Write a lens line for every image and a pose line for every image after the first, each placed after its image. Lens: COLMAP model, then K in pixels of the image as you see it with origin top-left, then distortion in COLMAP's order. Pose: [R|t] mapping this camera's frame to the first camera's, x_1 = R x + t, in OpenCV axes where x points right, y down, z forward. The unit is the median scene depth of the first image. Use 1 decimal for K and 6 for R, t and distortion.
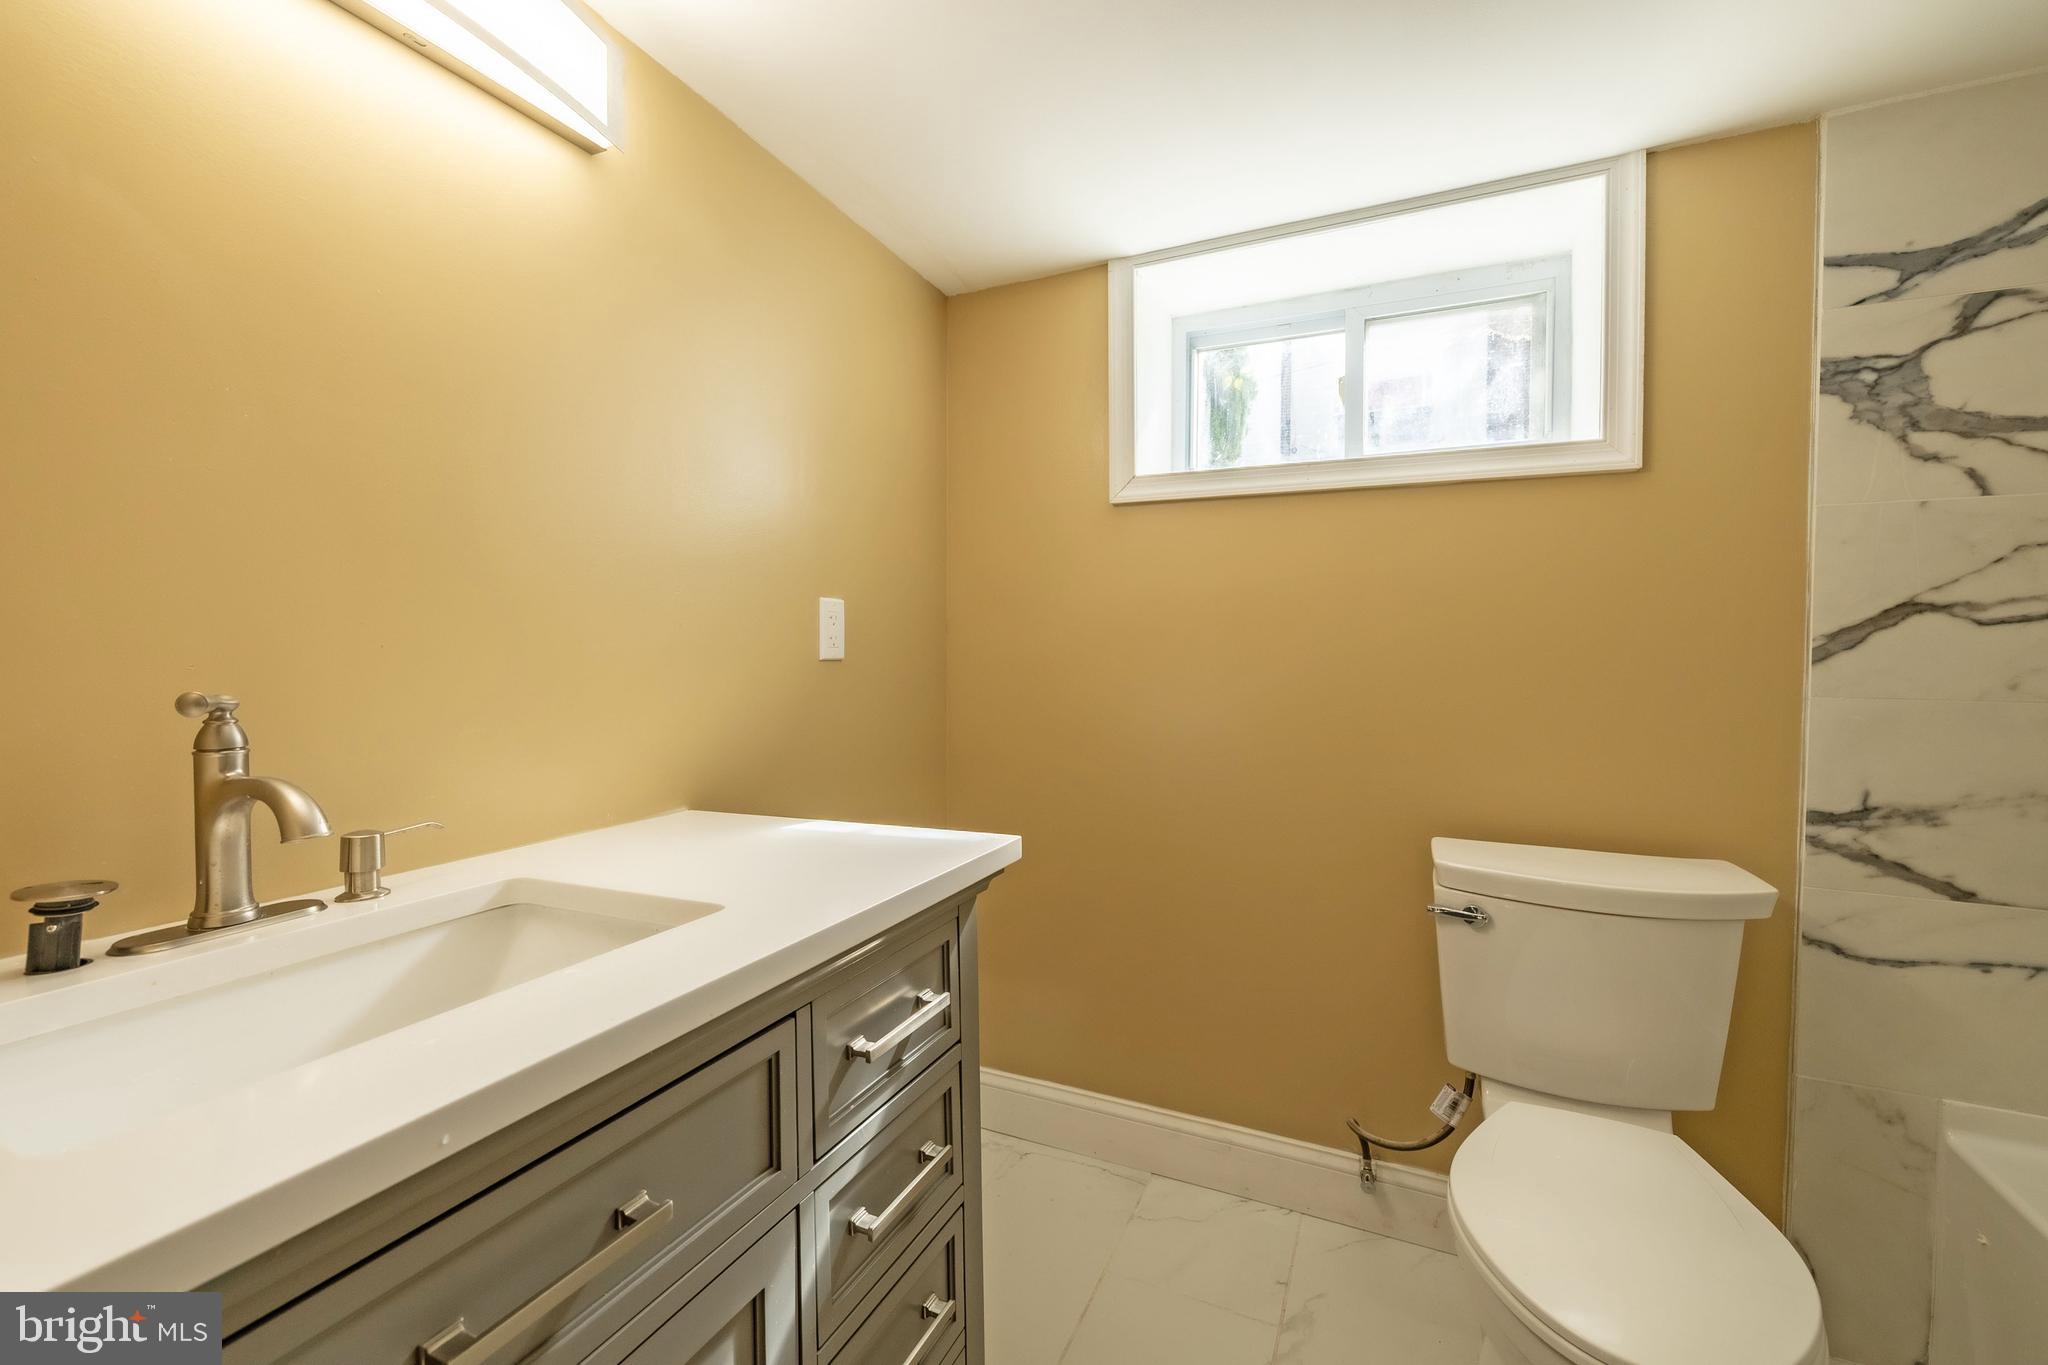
lens RADIAL K [[861.0, 0, 1020.7], [0, 861.0, 677.6], [0, 0, 1]] dist [0.000233, 0.000078]
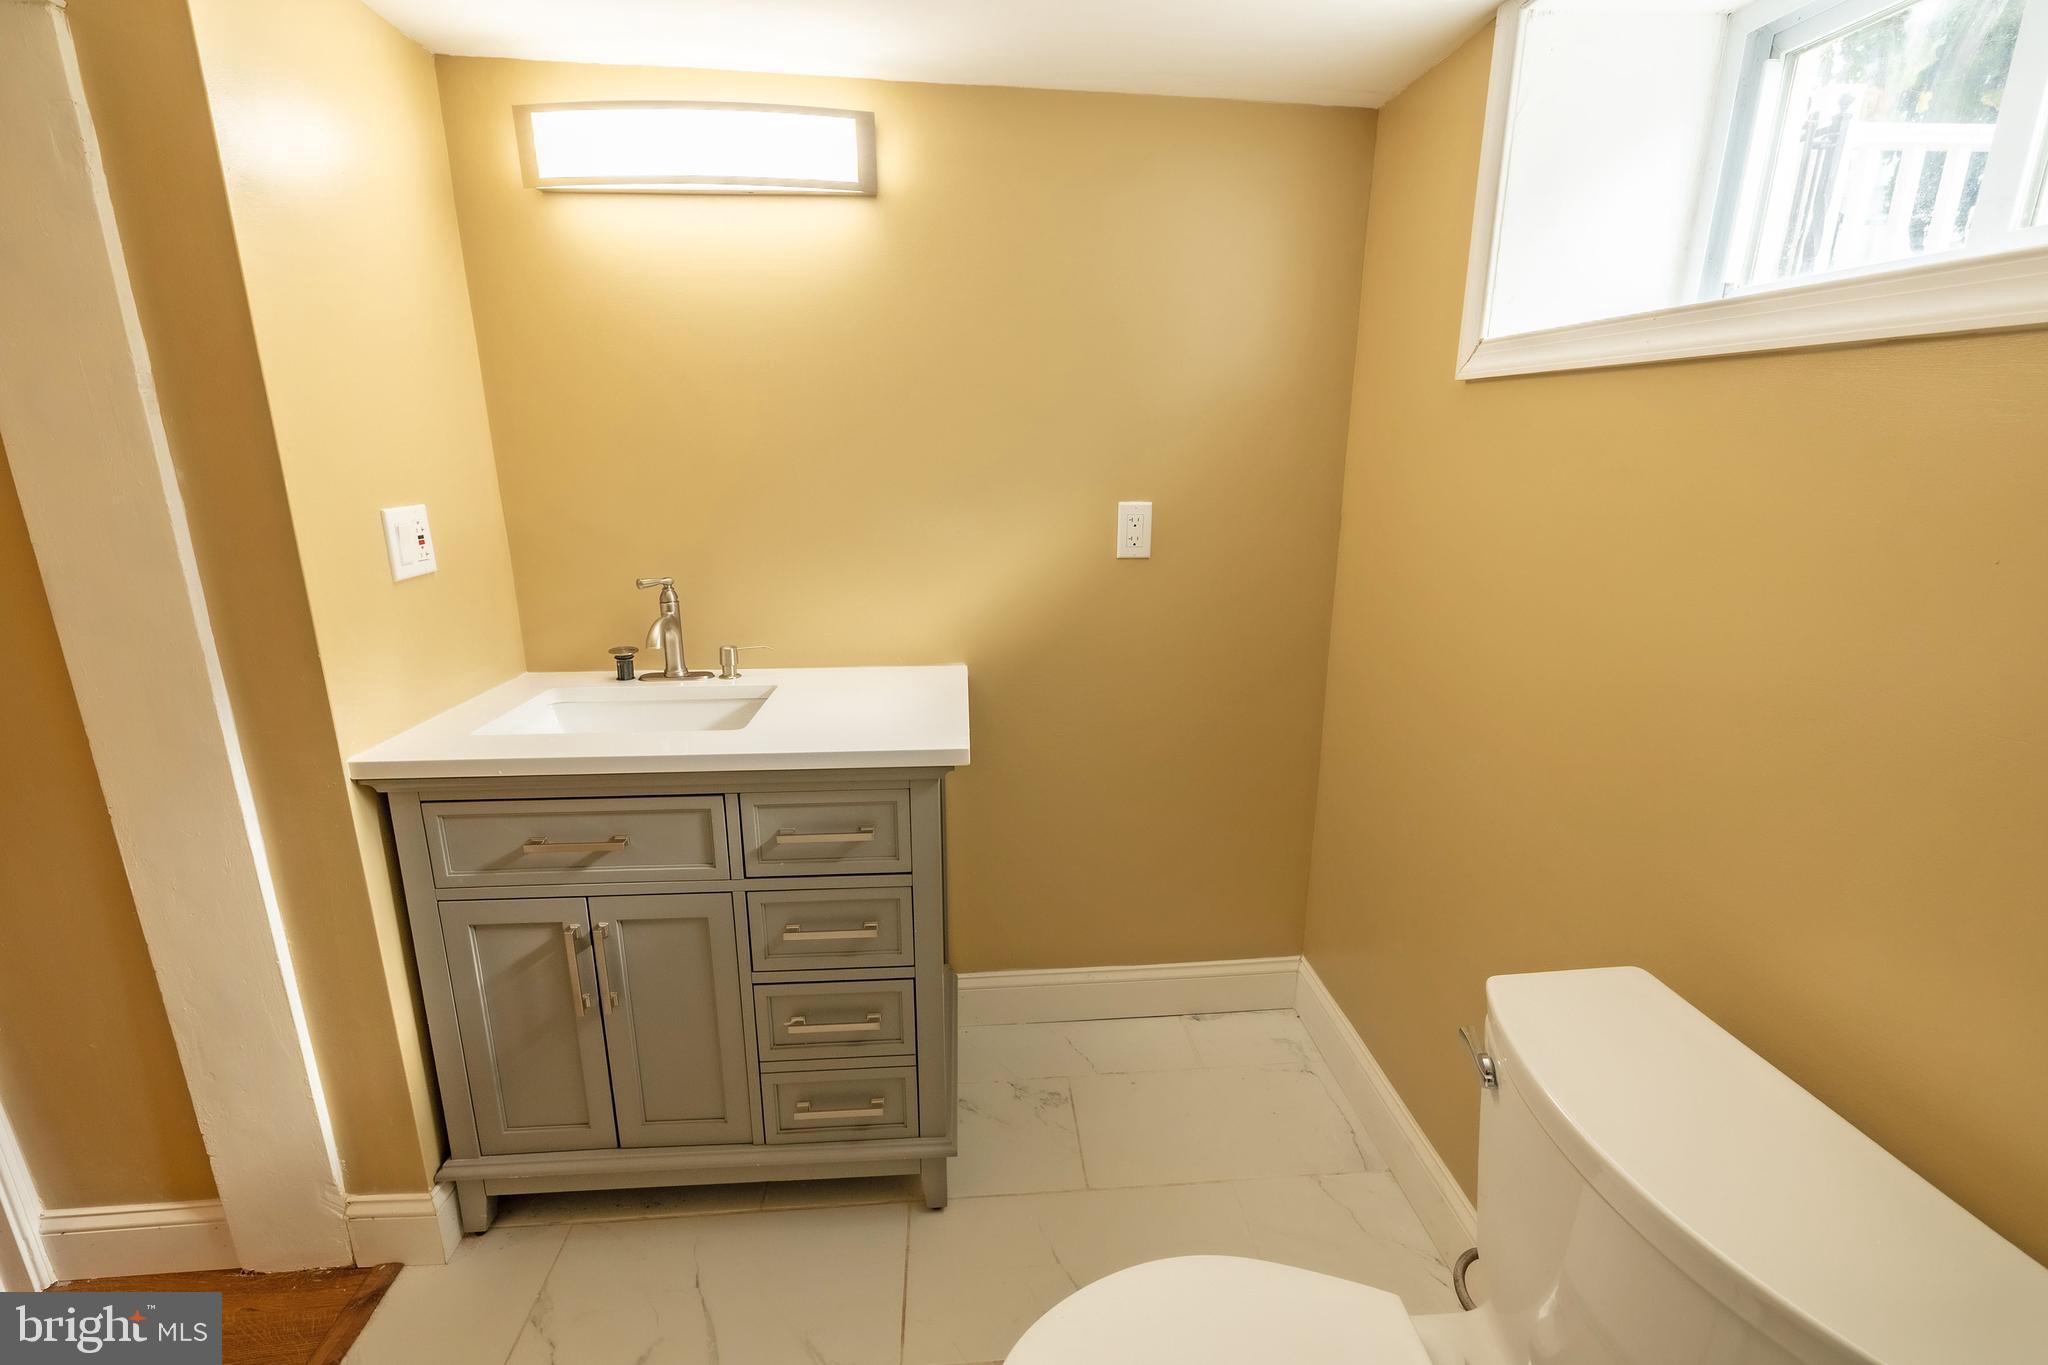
lens RADIAL K [[861.0, 0, 1020.7], [0, 861.0, 677.6], [0, 0, 1]] dist [0.000233, 0.000078]
pose [[0.491451, 0.229515, -0.840118, 1.217263], [-0.026465, 0.968140, 0.249008, -0.256679], [0.870503, -0.100142, 0.481867, 0.556455]]
